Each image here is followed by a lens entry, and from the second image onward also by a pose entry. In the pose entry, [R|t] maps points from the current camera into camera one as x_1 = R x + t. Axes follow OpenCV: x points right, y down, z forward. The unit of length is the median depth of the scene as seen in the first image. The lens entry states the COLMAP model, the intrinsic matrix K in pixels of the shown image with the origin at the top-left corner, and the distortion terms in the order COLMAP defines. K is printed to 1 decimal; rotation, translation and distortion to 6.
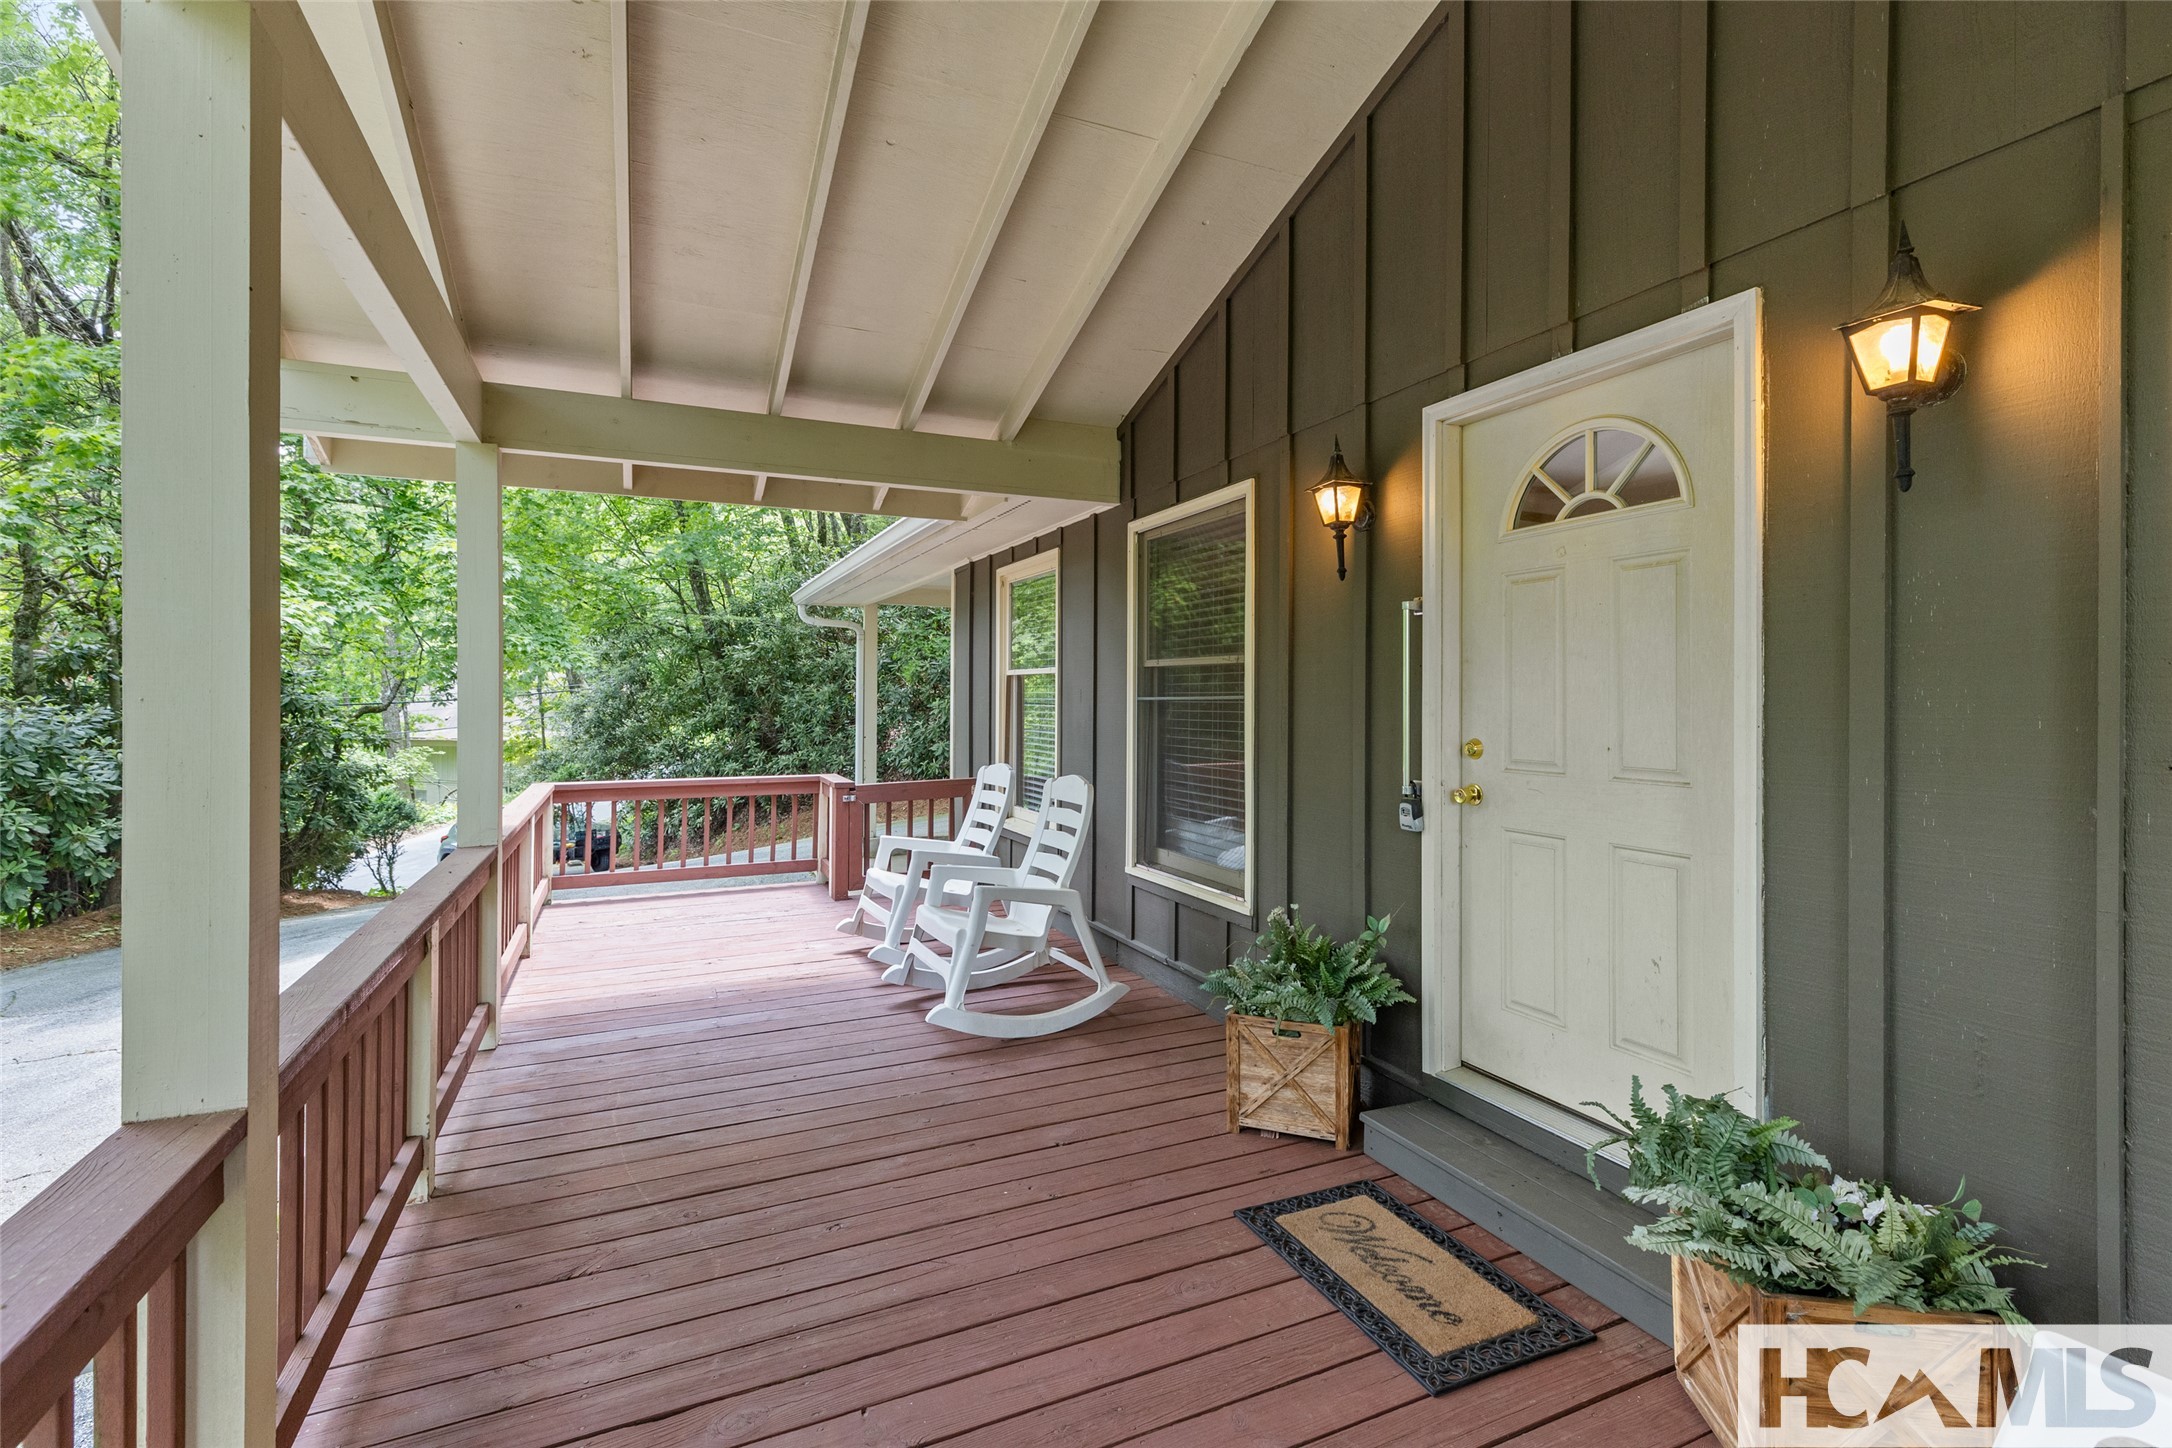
lens RADIAL K [[975.3, 0, 1093.5], [0, 975.3, 703.4], [0, 0, 1]] dist [0.002852, 0.000157]
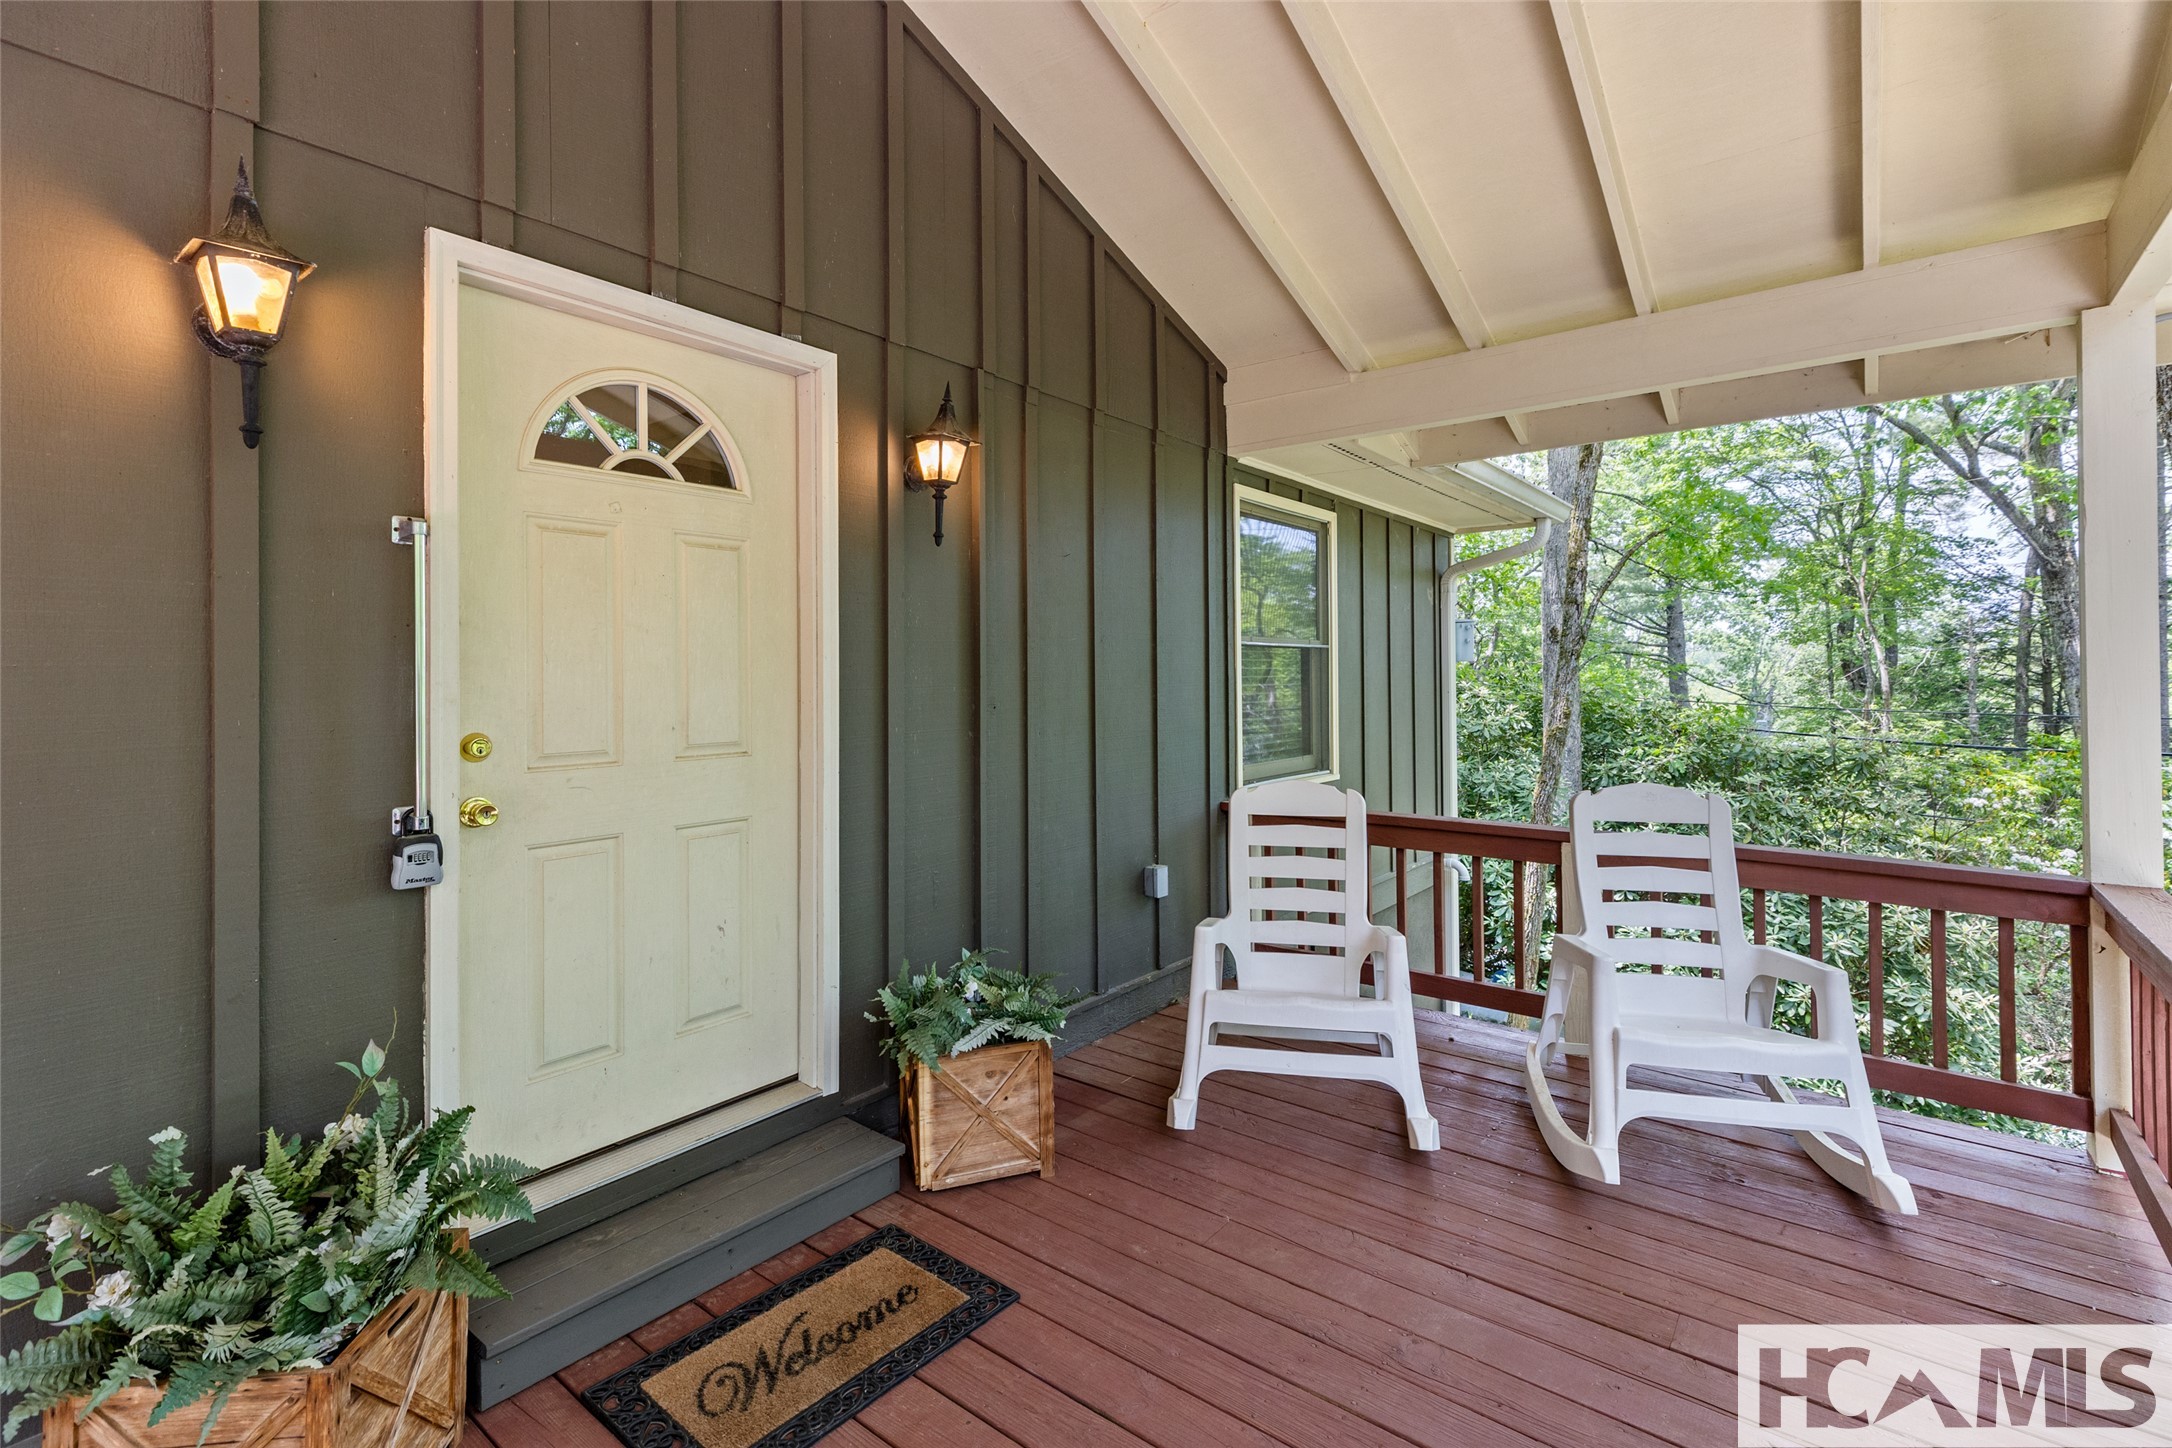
lens RADIAL K [[985.1, 0, 1084.8], [0, 985.1, 674.9], [0, 0, 1]] dist [0.005151, 0.000574]
pose [[-0.450300, 0.001267, 0.892877, -0.532978], [0.008346, 0.999961, 0.002791, -0.005153], [-0.892838, 0.008709, -0.450293, 1.098022]]
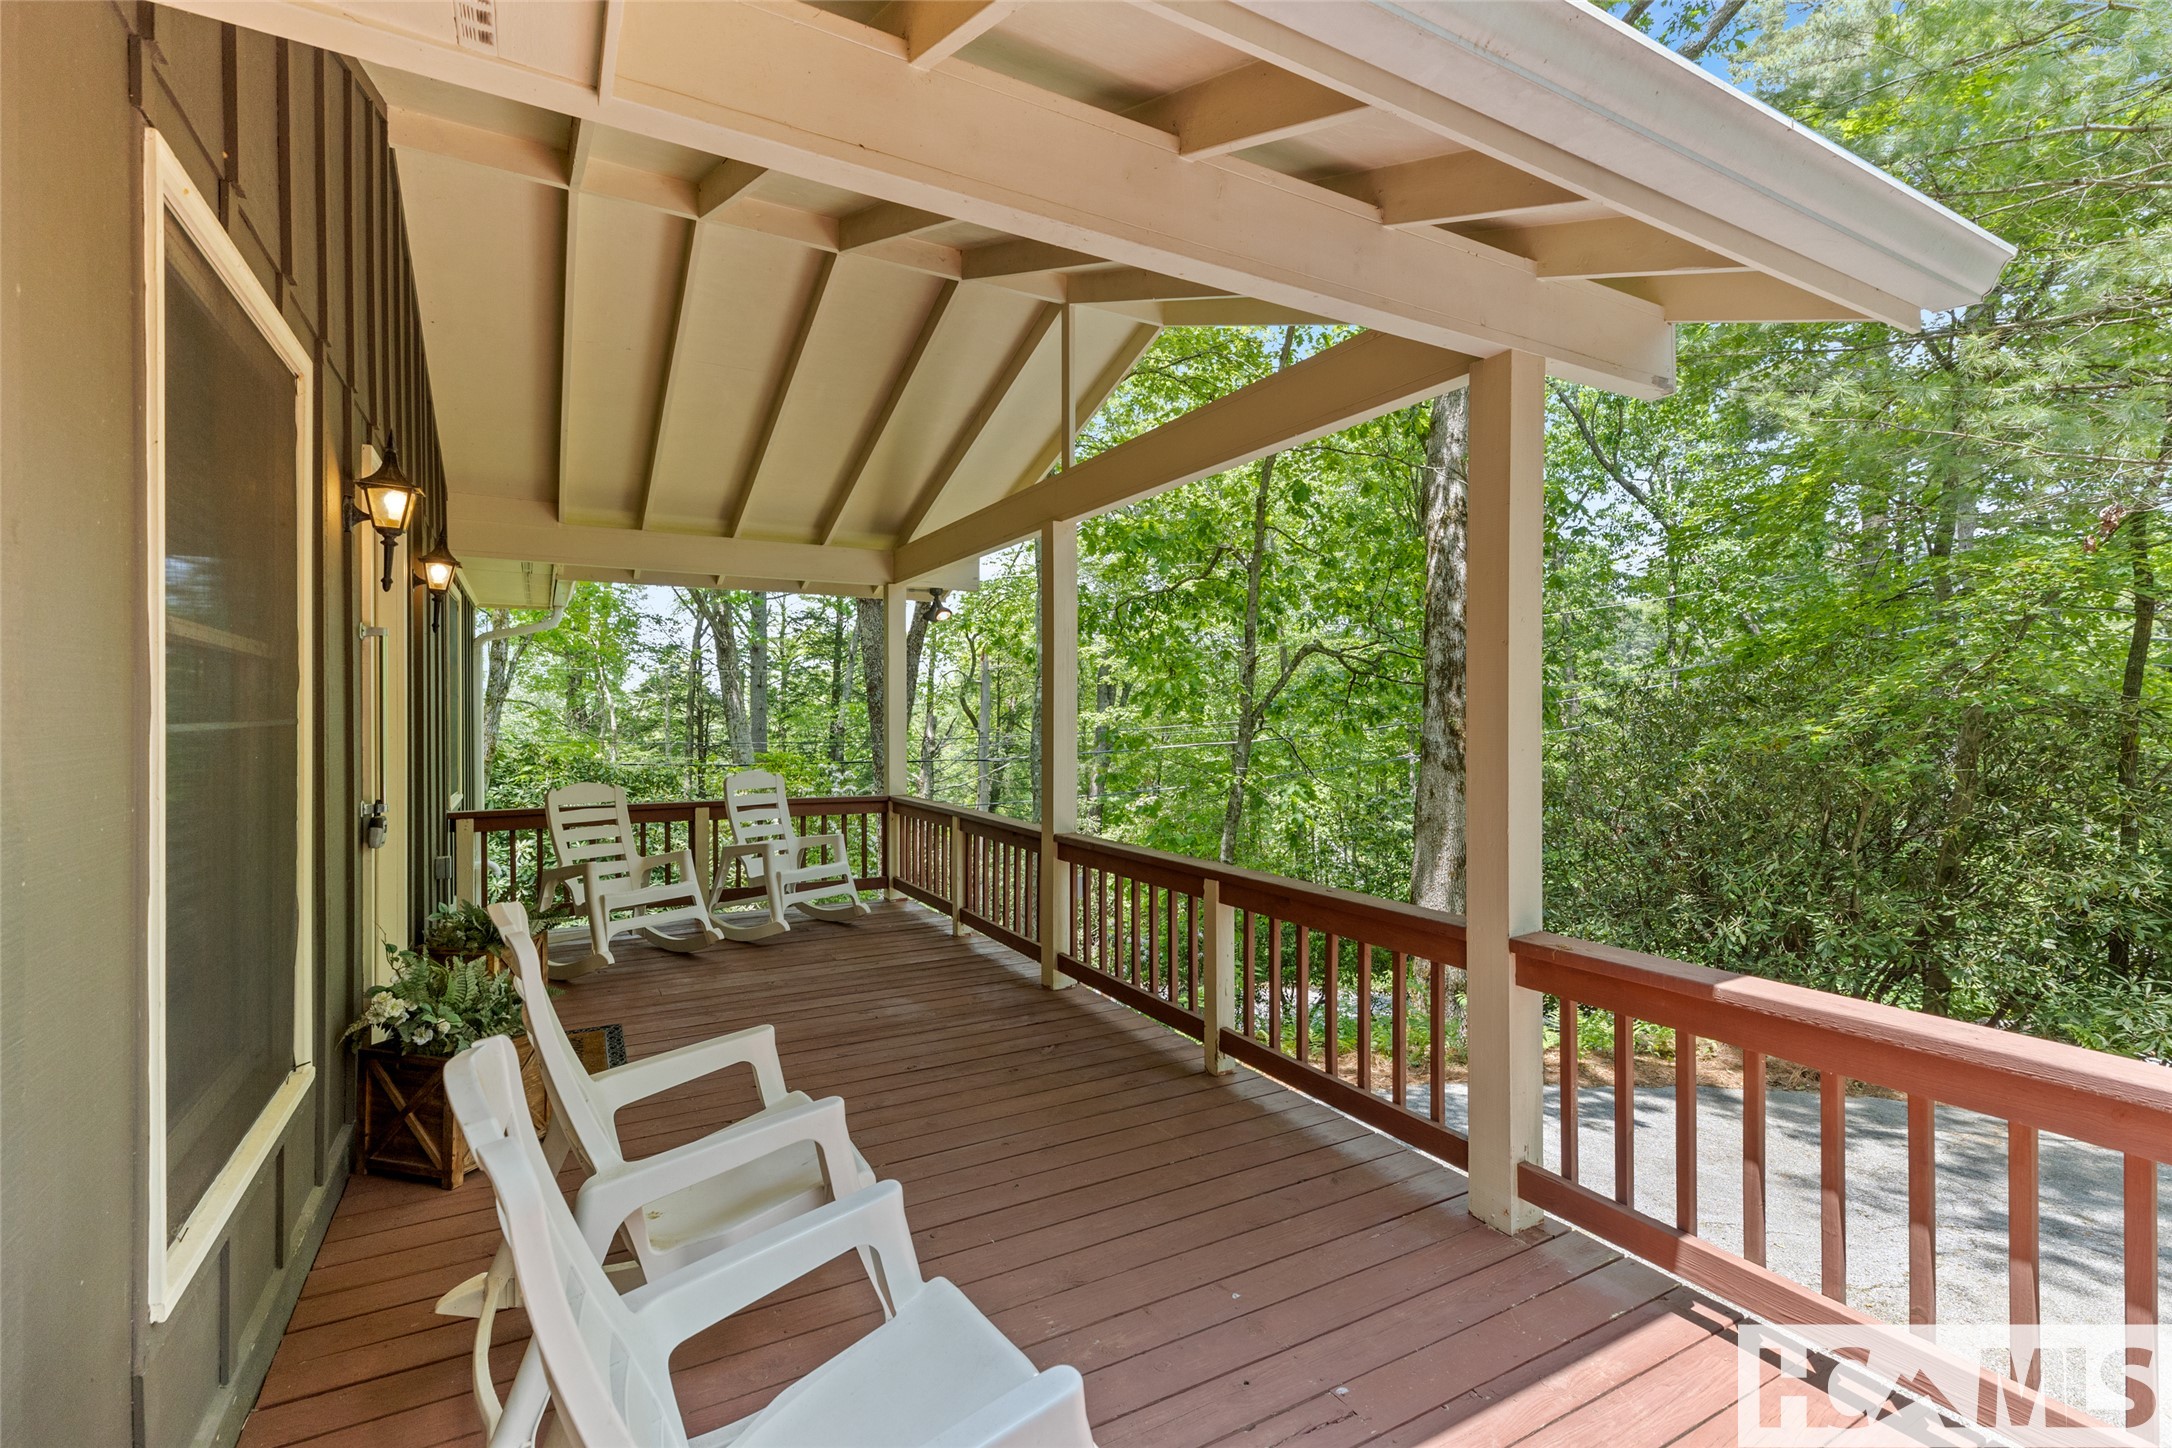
lens RADIAL K [[975.3, 0, 1093.5], [0, 975.3, 703.4], [0, 0, 1]] dist [0.002852, 0.000157]
pose [[-0.996888, -0.001808, -0.078804, -0.432118], [-0.001348, 0.999982, -0.005899, -0.022451], [0.078813, -0.005775, -0.996873, 2.572858]]
